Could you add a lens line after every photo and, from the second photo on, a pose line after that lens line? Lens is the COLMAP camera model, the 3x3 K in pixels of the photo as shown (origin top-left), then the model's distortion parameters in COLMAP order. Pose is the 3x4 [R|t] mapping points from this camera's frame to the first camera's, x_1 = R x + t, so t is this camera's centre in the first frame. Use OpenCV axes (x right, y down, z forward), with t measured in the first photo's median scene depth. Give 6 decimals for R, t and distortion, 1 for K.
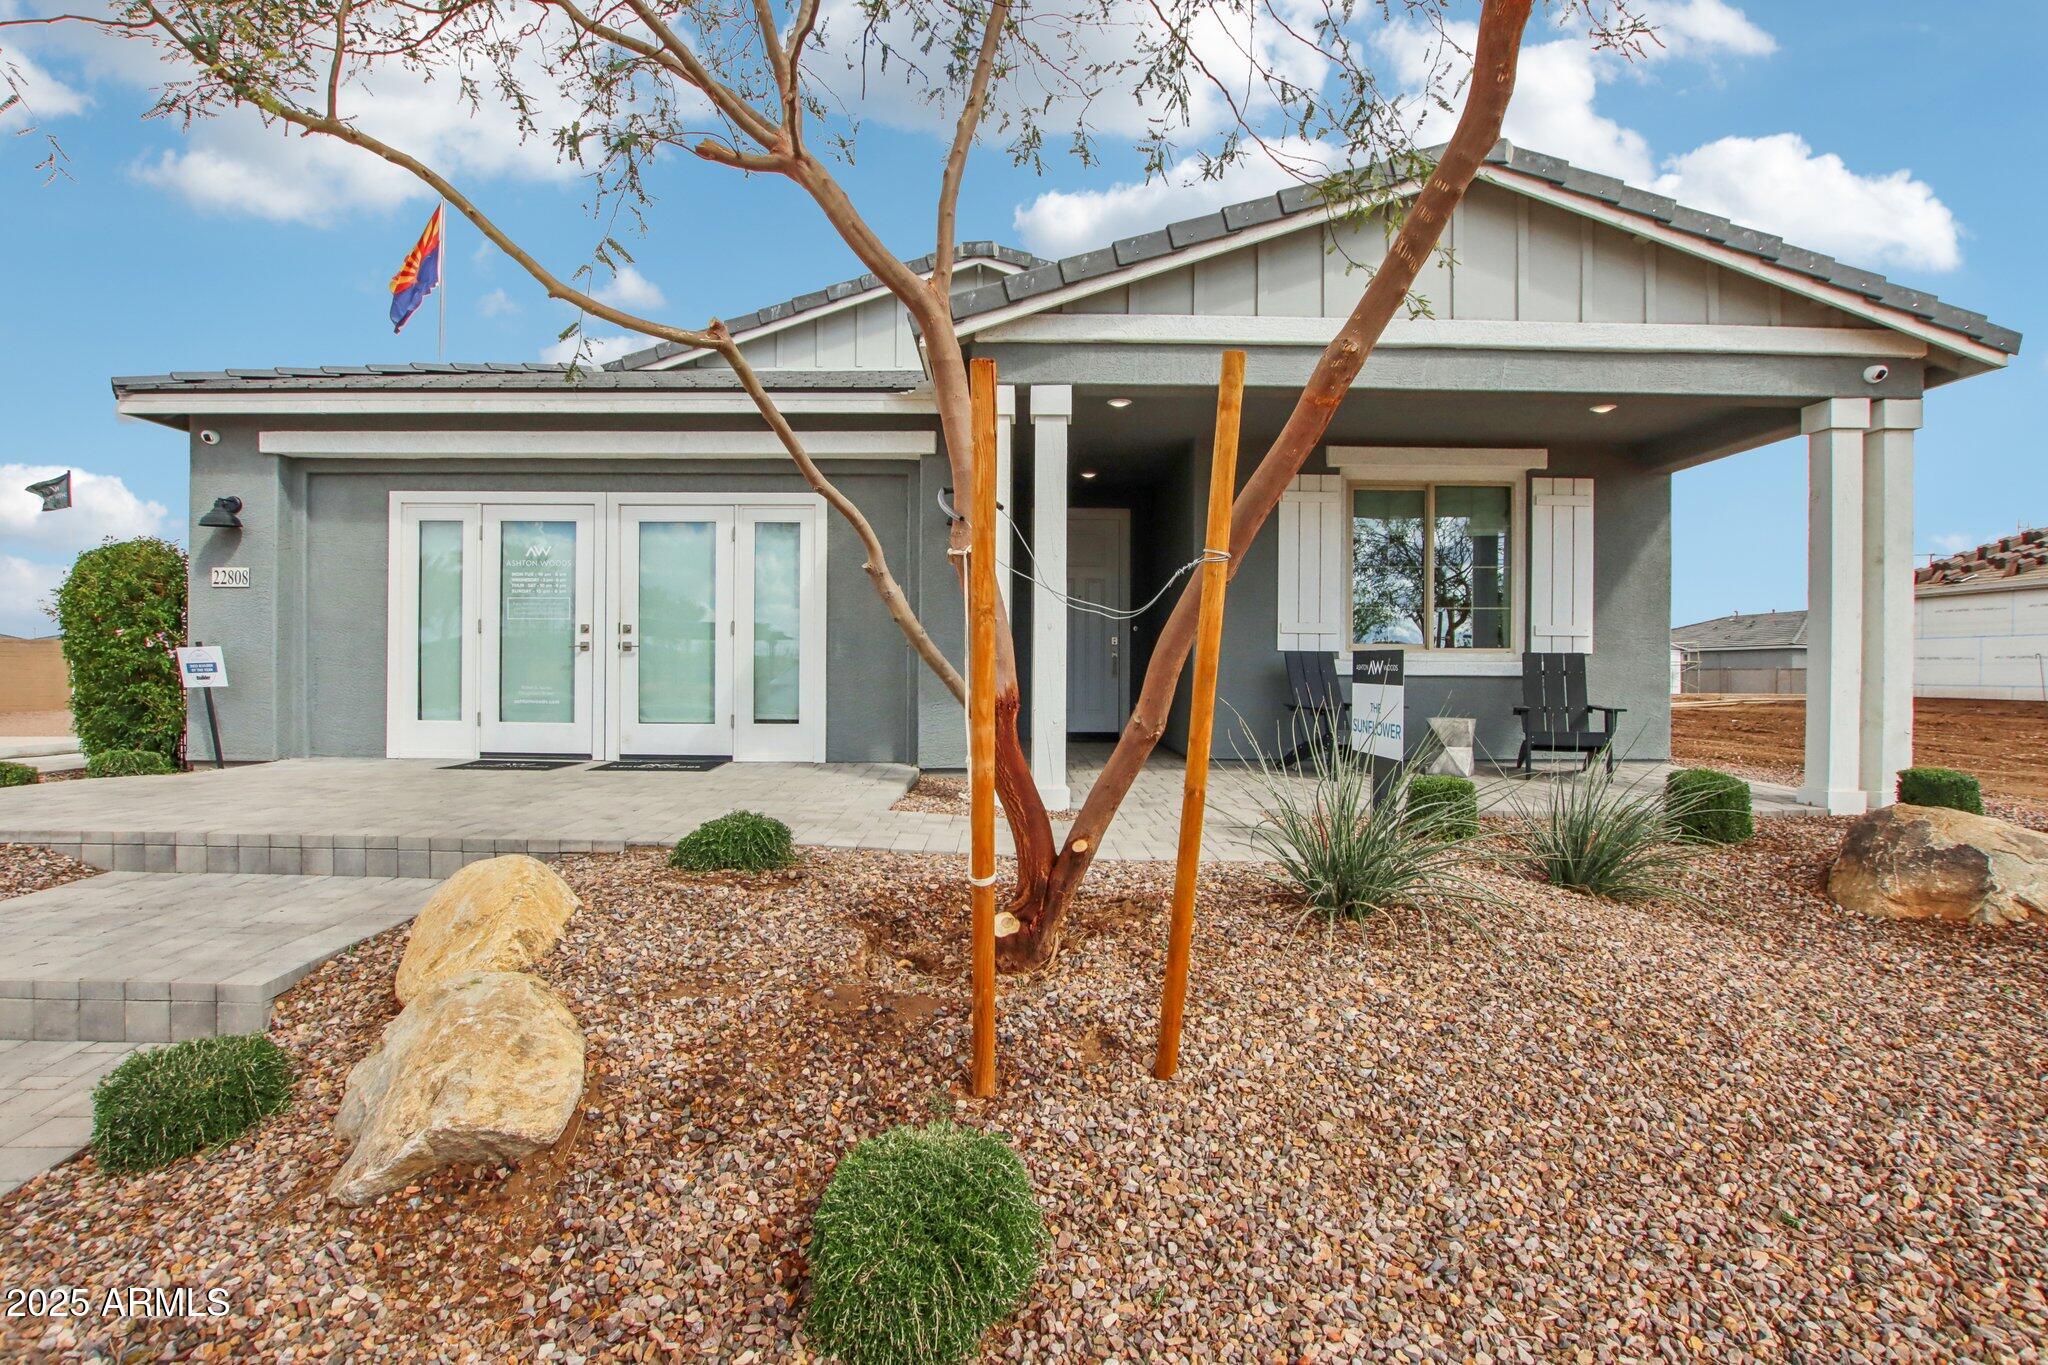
lens RADIAL K [[964.6, 0, 997.2], [0, 964.6, 647.3], [0, 0, 1]] dist [-0.020328, -0.000127]
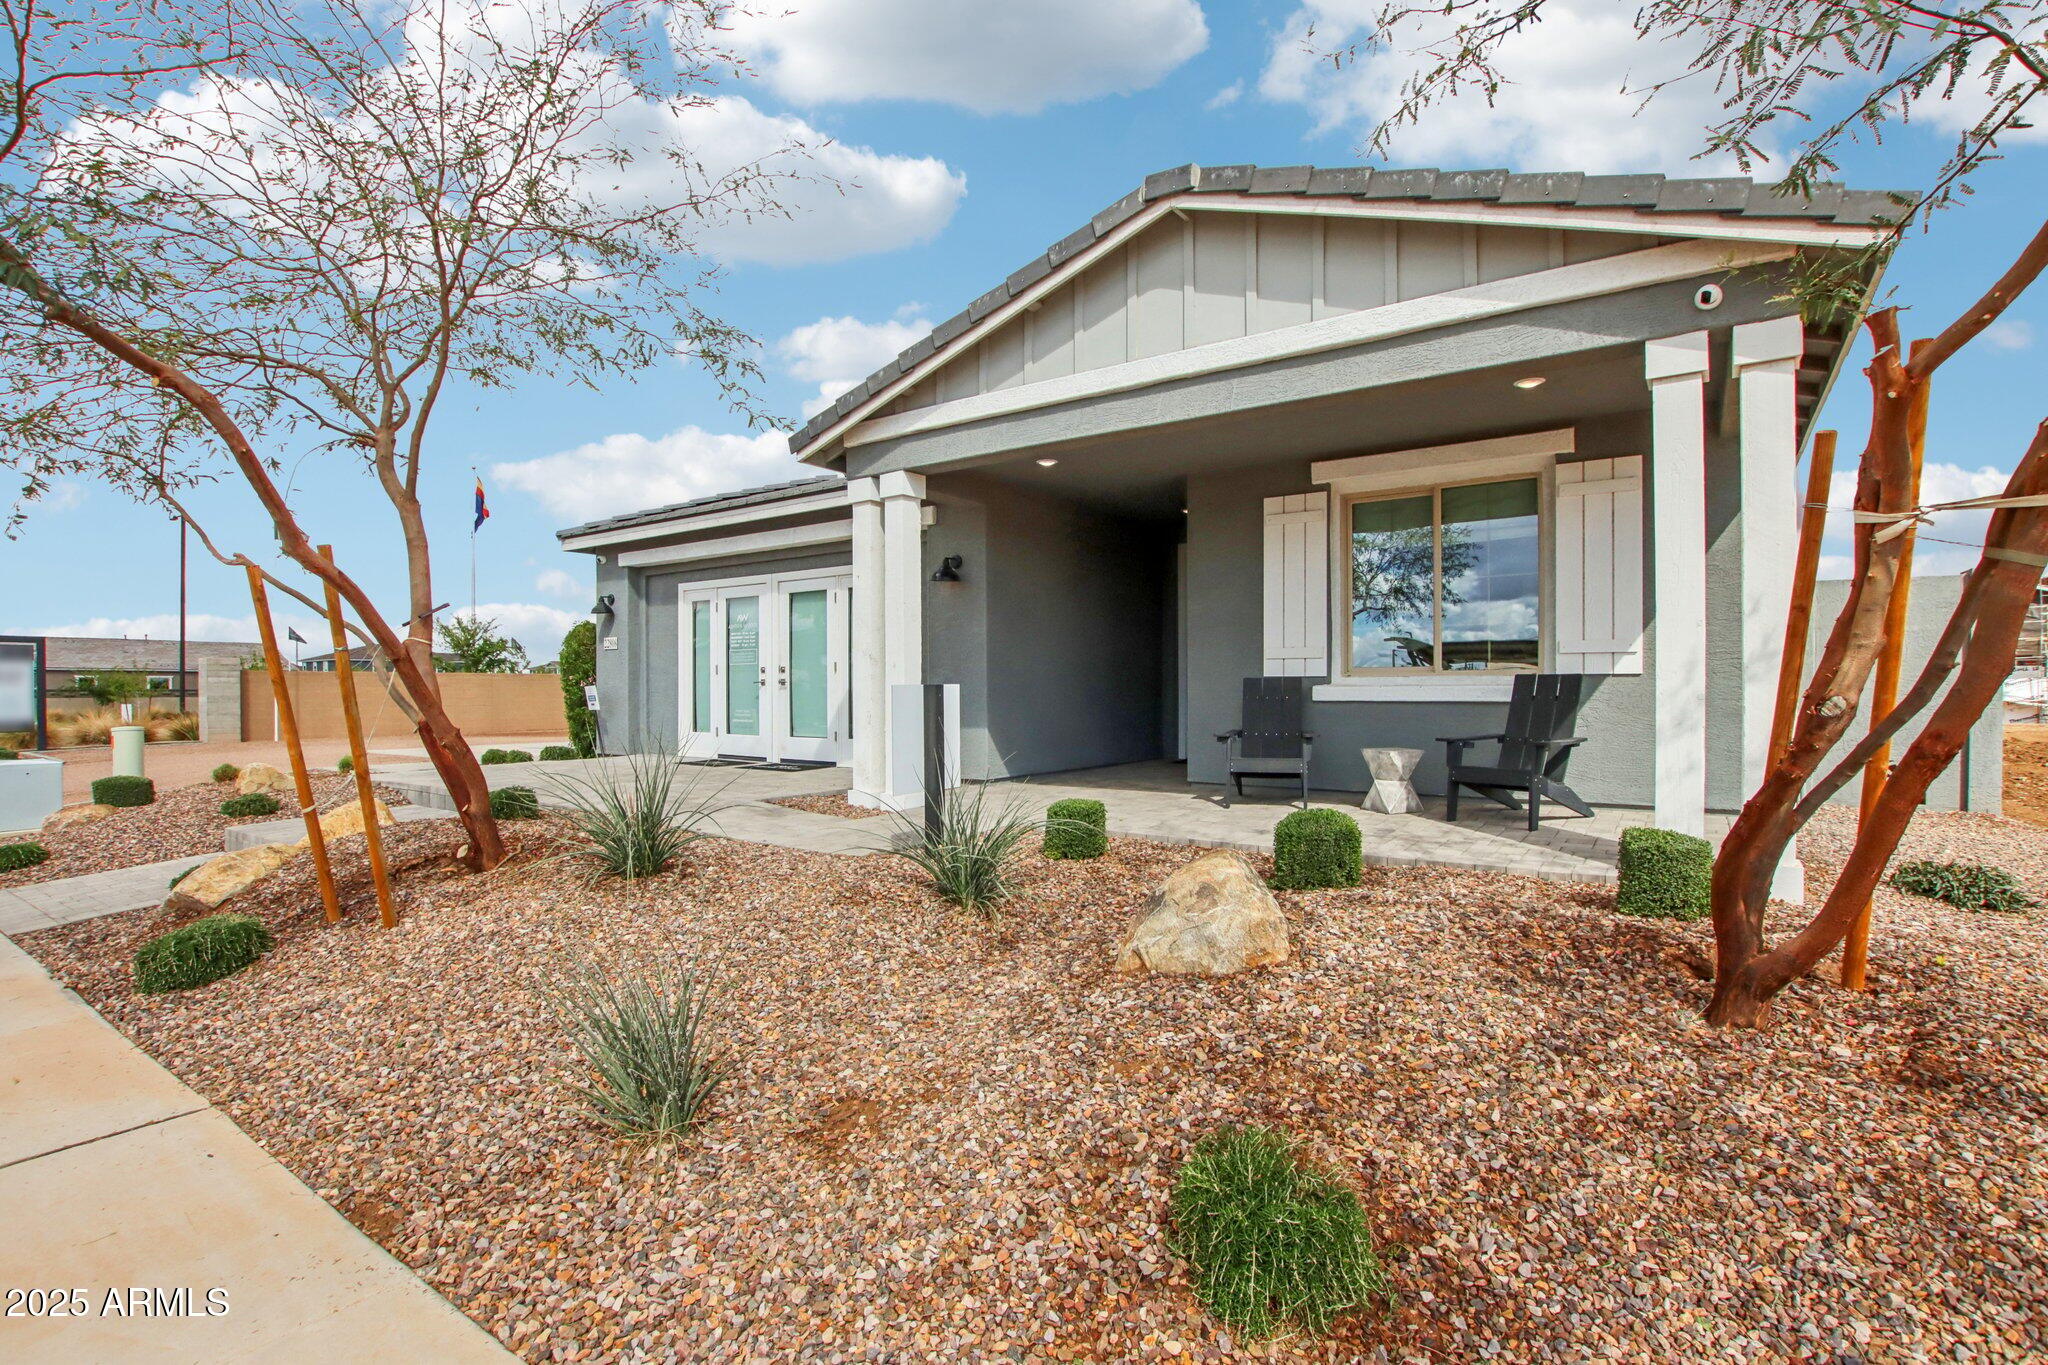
lens RADIAL K [[964.6, 0, 997.2], [0, 964.6, 647.3], [0, 0, 1]] dist [-0.020328, -0.000127]
pose [[0.808040, -0.034731, -0.588103, 0.700164], [0.014333, 0.999124, -0.039310, 0.008336], [0.588953, 0.023335, 0.807830, 0.045889]]
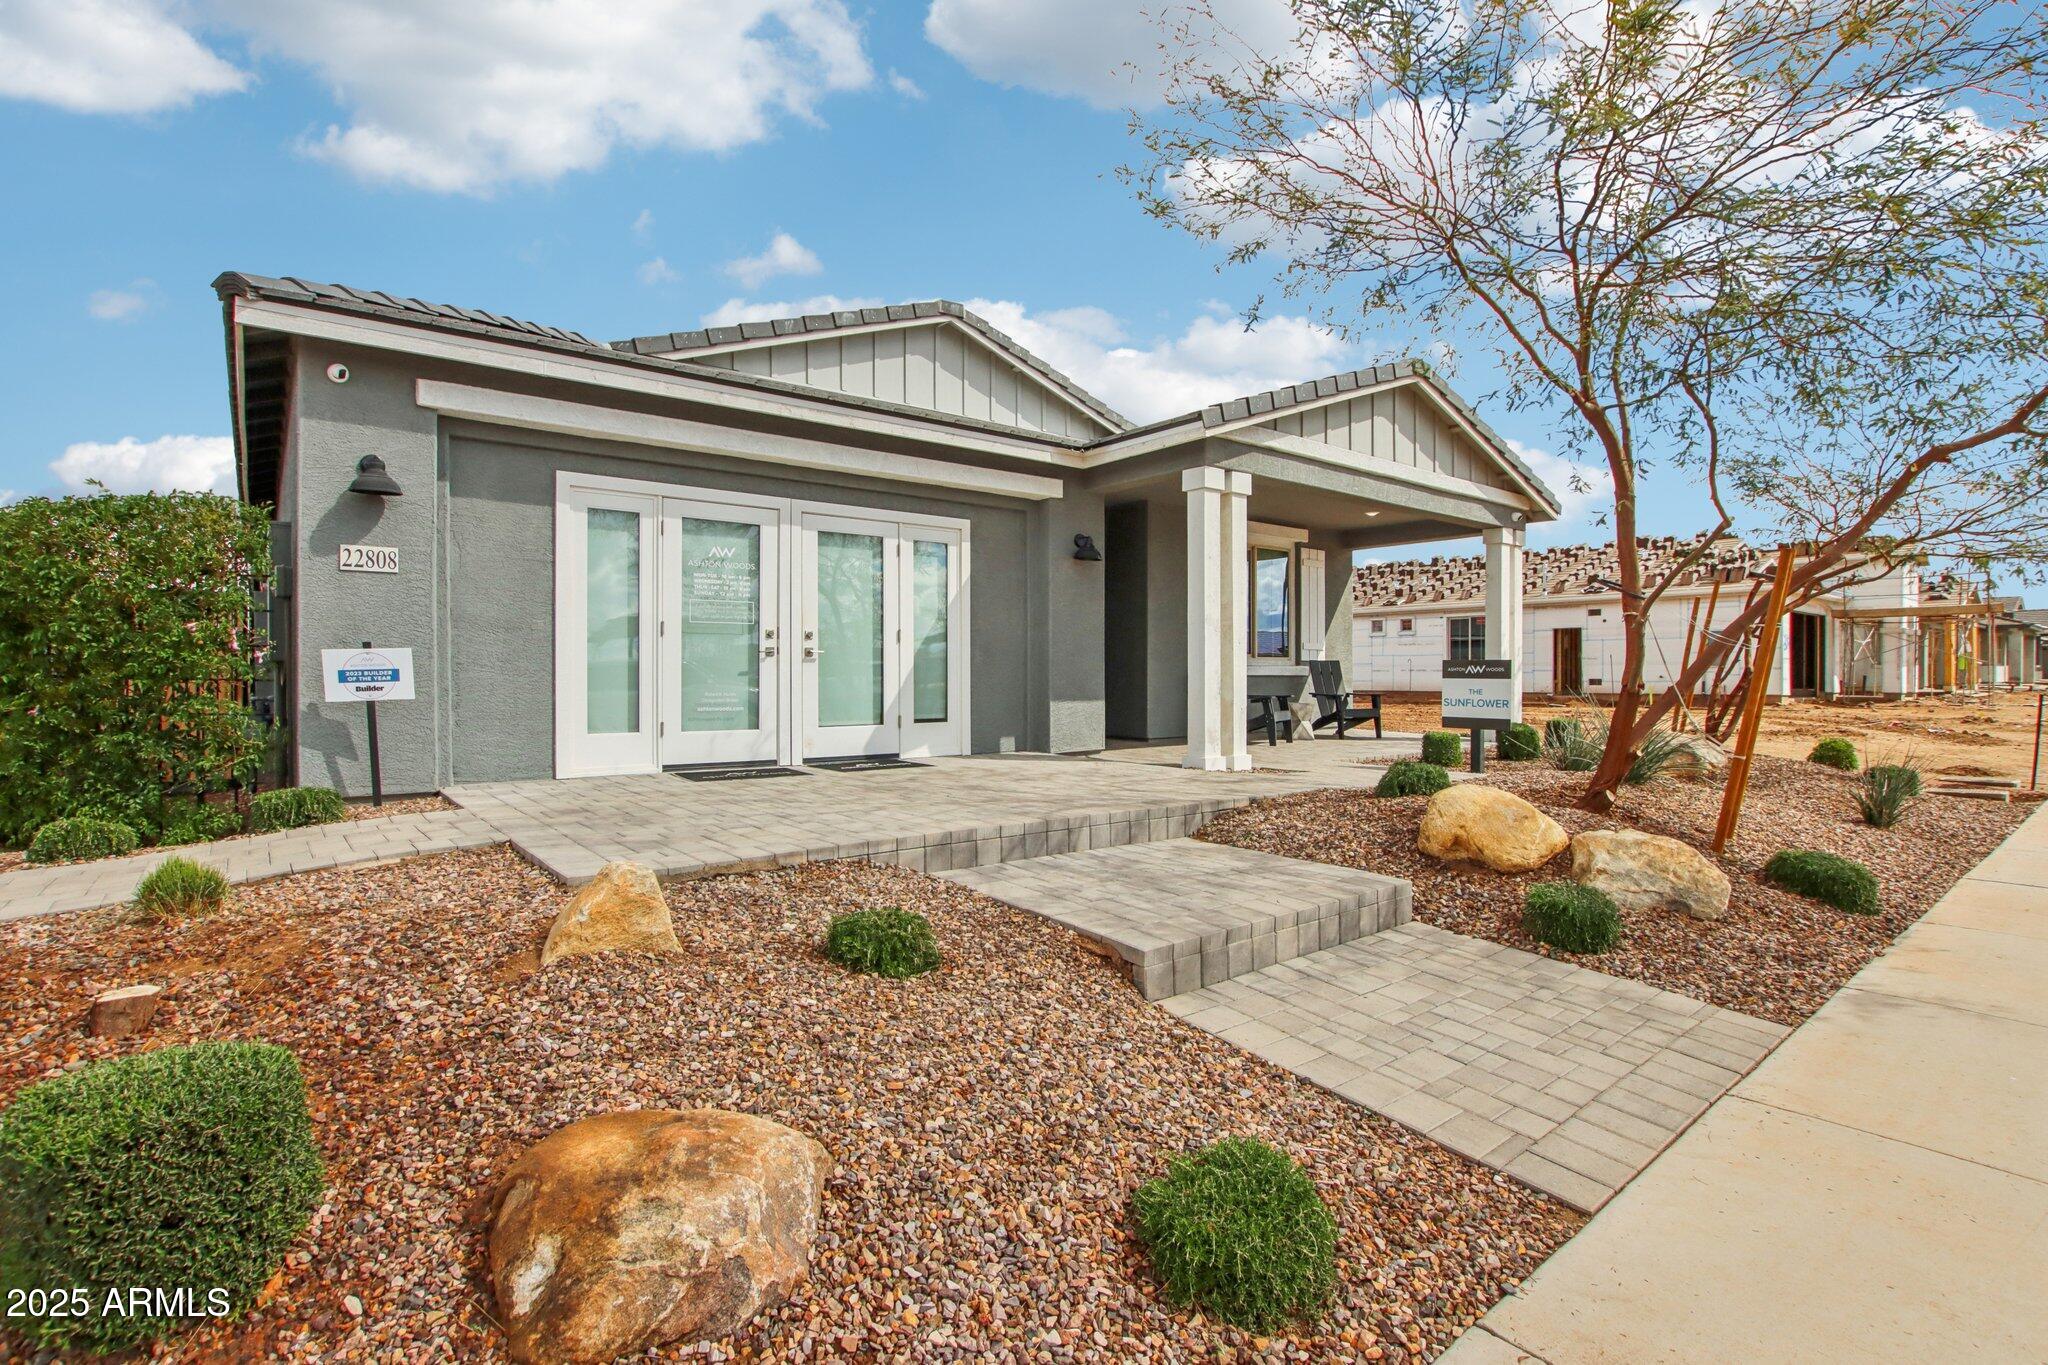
lens RADIAL K [[964.6, 0, 997.2], [0, 964.6, 647.3], [0, 0, 1]] dist [-0.020328, -0.000127]
pose [[0.792712, 0.010845, 0.609500, -0.851620], [-0.005109, 0.999925, -0.011146, 0.004336], [-0.609575, 0.005721, 0.792708, 0.069213]]
